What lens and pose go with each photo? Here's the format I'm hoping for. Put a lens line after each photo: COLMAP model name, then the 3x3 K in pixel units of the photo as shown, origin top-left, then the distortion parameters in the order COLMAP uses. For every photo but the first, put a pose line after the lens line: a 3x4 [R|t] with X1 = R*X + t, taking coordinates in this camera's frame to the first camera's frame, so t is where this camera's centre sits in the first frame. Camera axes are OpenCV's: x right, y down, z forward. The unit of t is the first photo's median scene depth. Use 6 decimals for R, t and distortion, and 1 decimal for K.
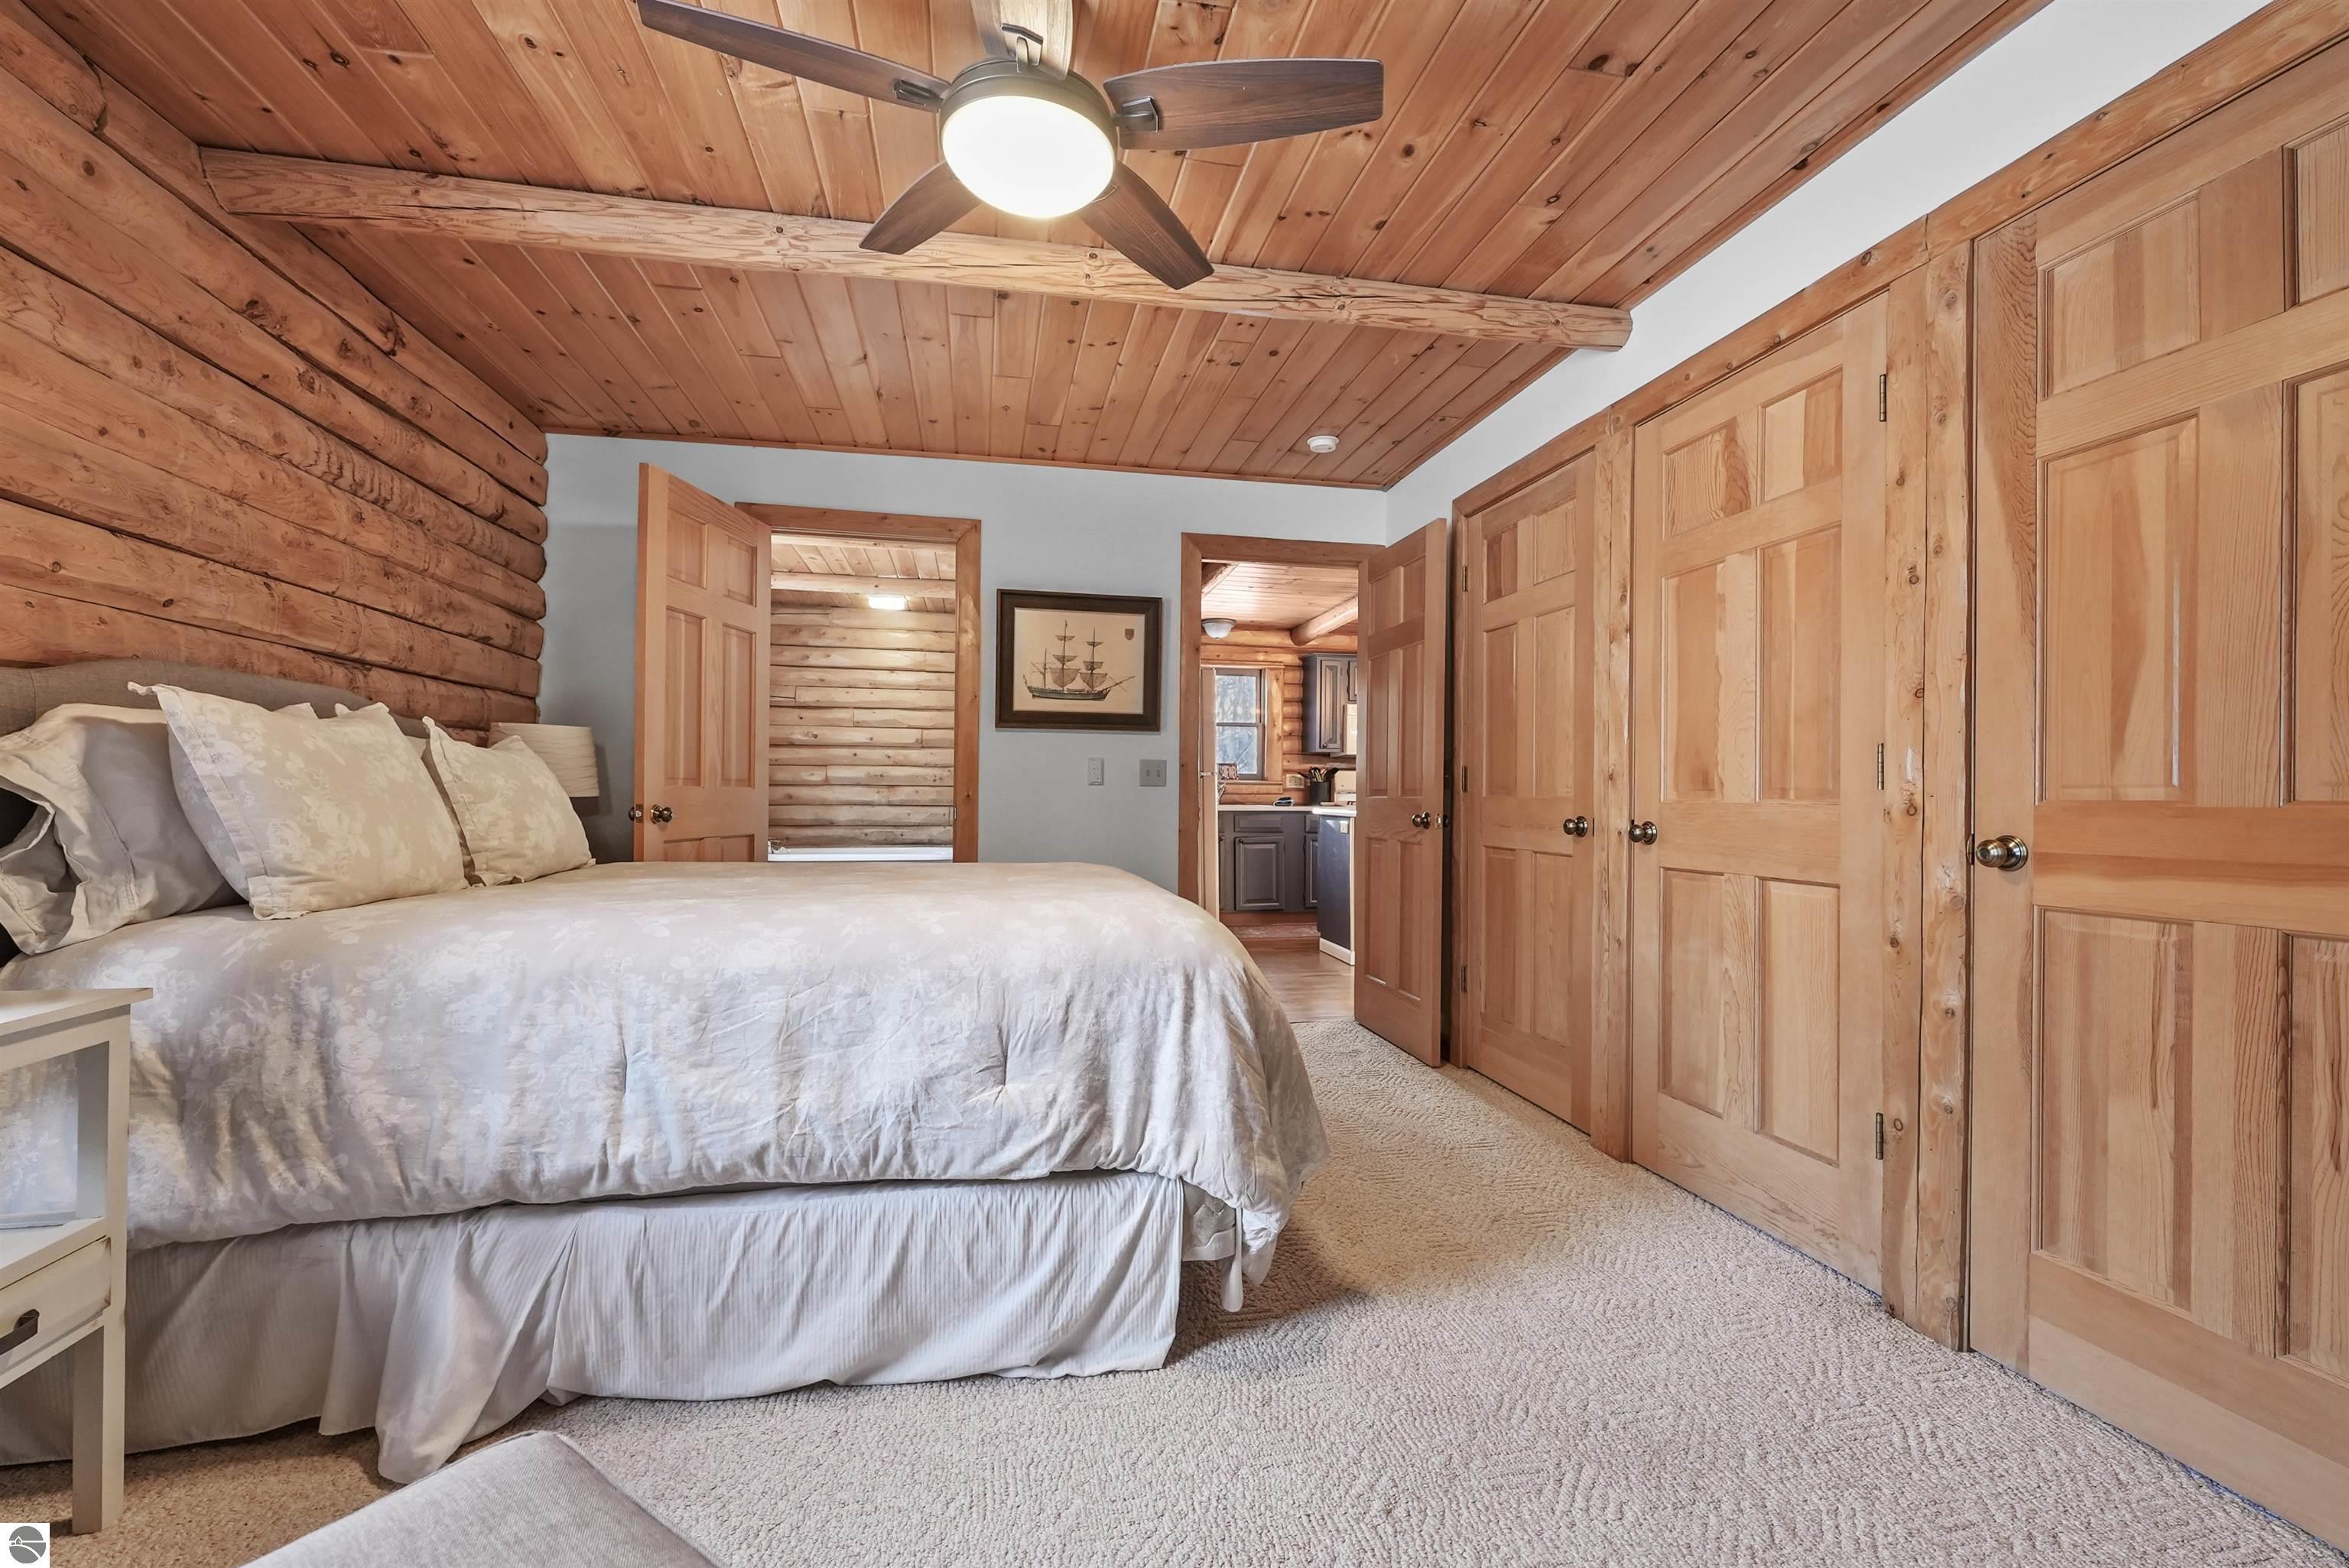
lens RADIAL K [[1000.7, 0, 1156.4], [0, 1000.7, 785.0], [0, 0, 1]] dist [0.000745, 0.000733]
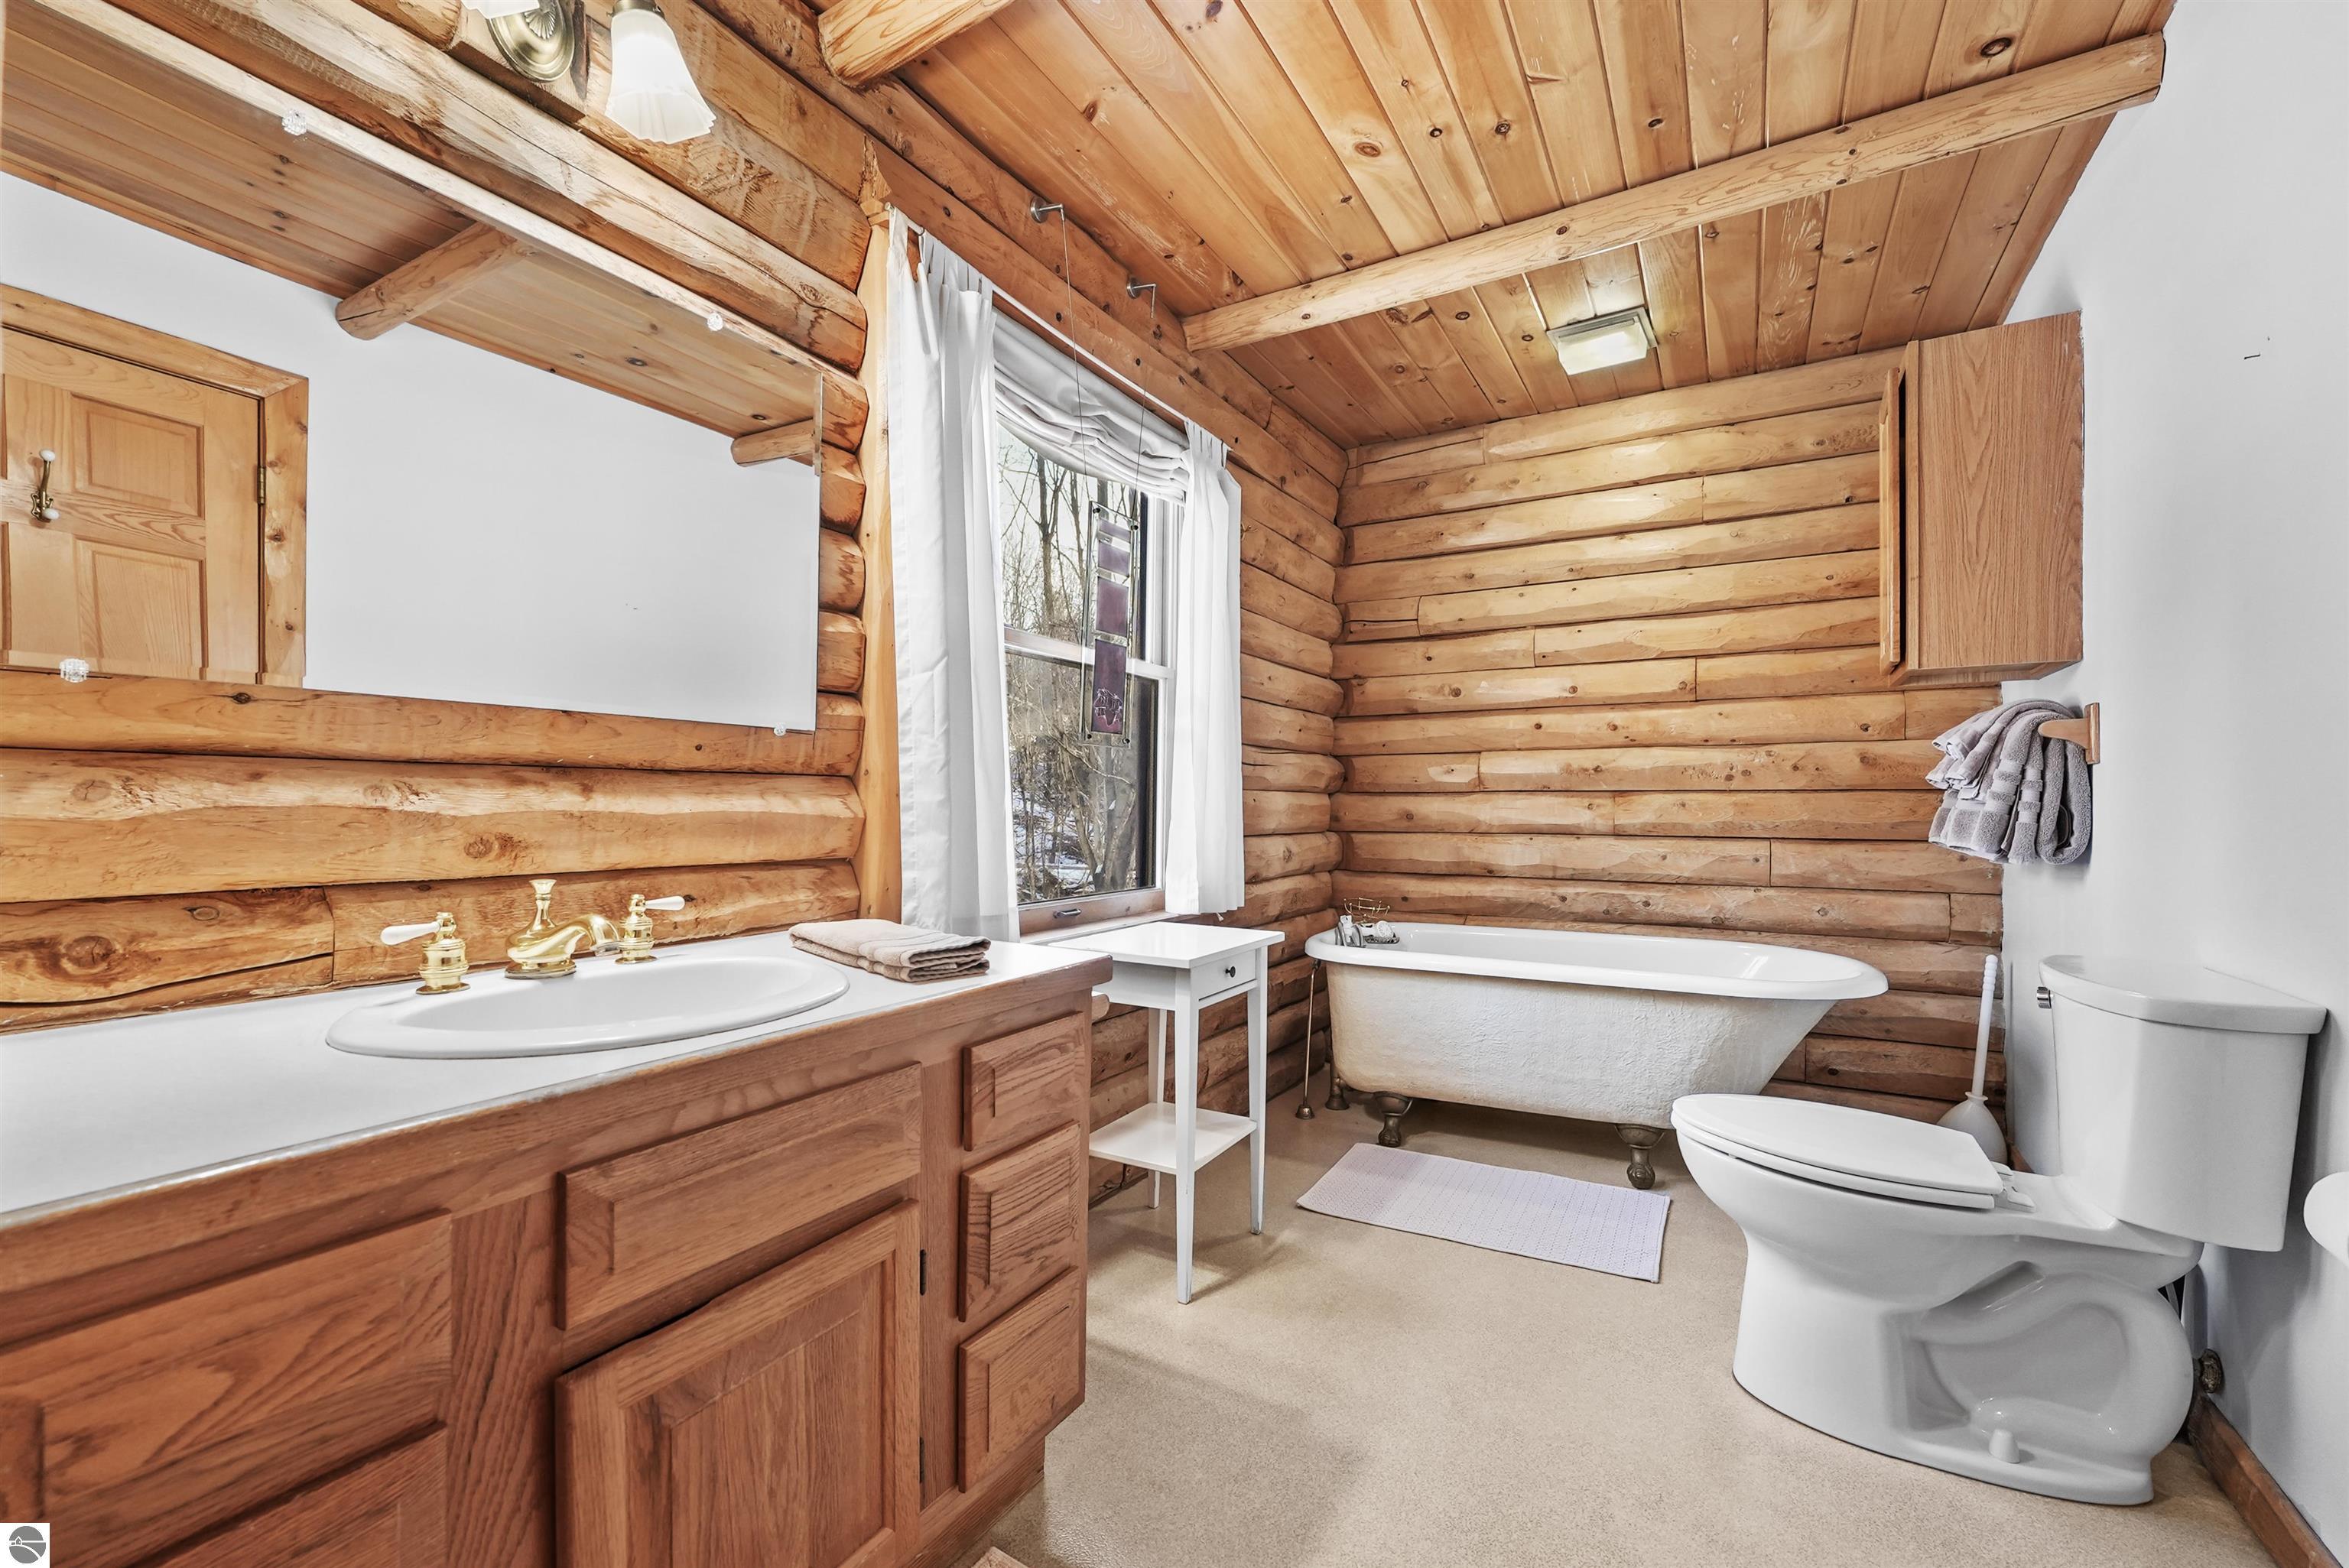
lens RADIAL K [[966.0, 0, 1203.6], [0, 966.0, 809.1], [0, 0, 1]] dist [0.000302, 0.000485]
pose [[0.749248, -0.005538, -0.662266, -0.333850], [0.011162, 0.999929, 0.004267, 0.013006], [0.662195, -0.010590, 0.749257, 1.554170]]
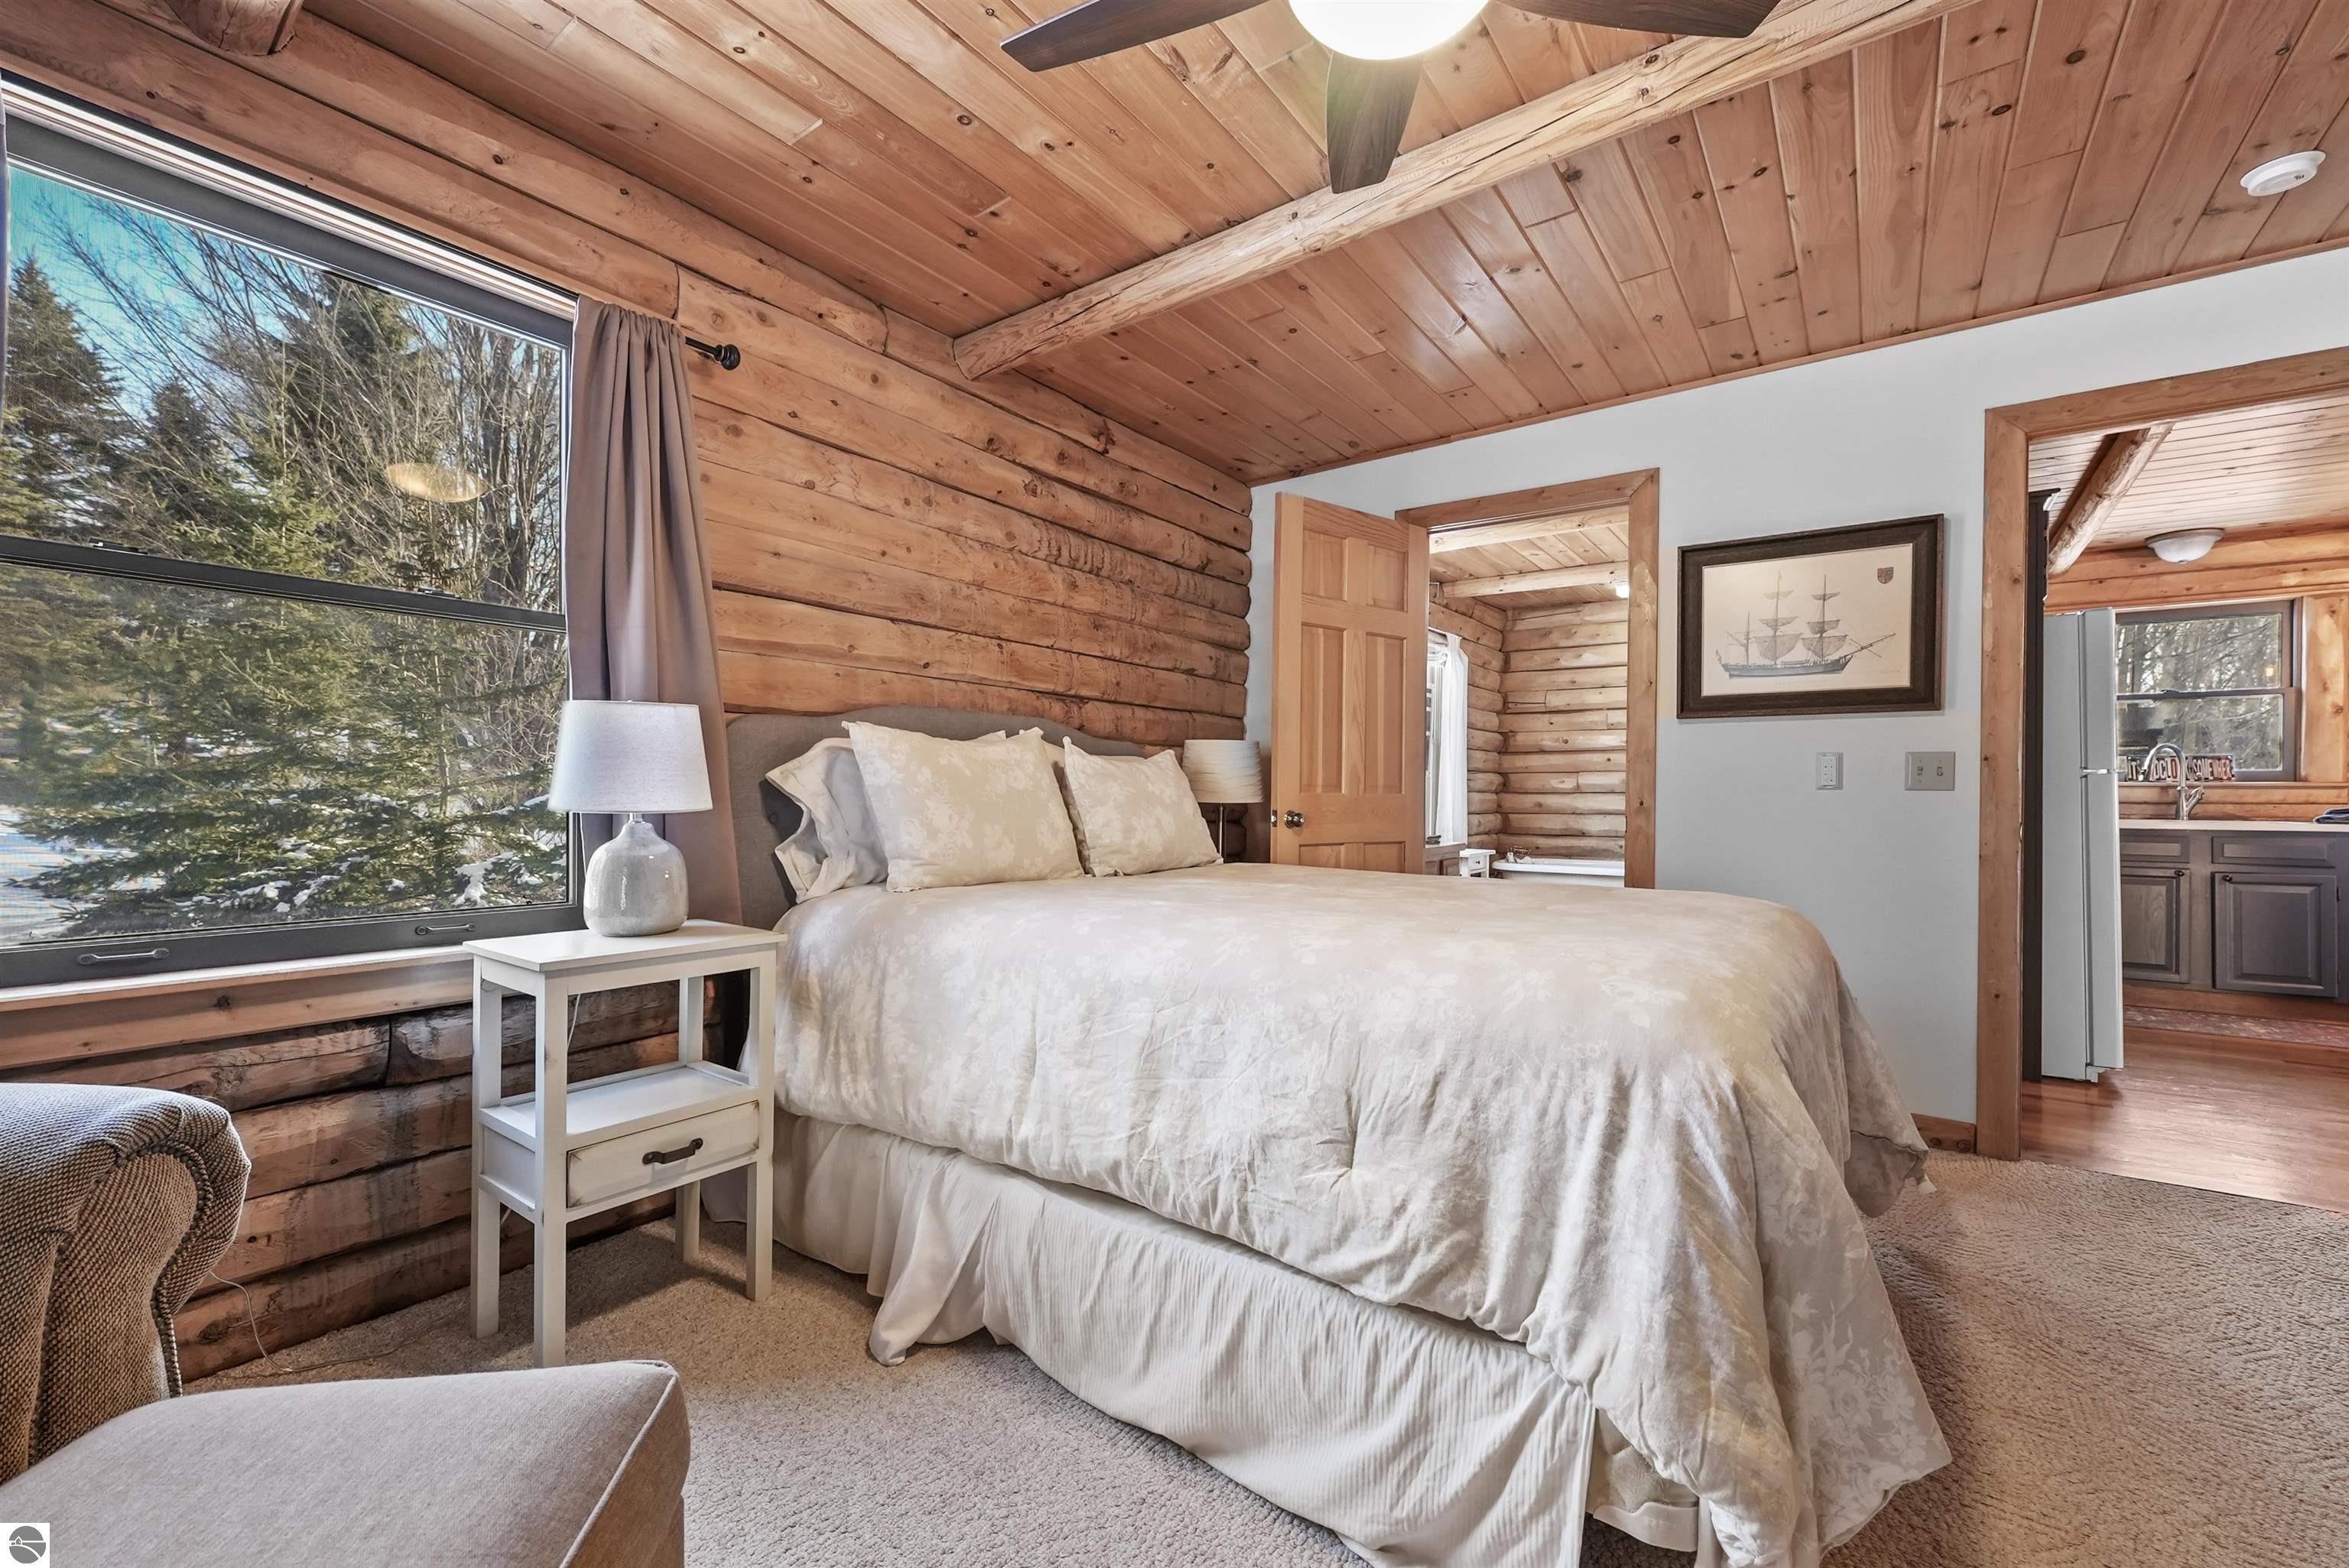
lens RADIAL K [[966.0, 0, 1193.7], [0, 966.0, 794.6], [0, 0, 1]] dist [0.000302, 0.000485]
pose [[0.675590, -0.004736, -0.737262, 0.266767], [0.004034, 0.999988, -0.002726, 0.007132], [0.737267, -0.001132, 0.675601, 0.328040]]
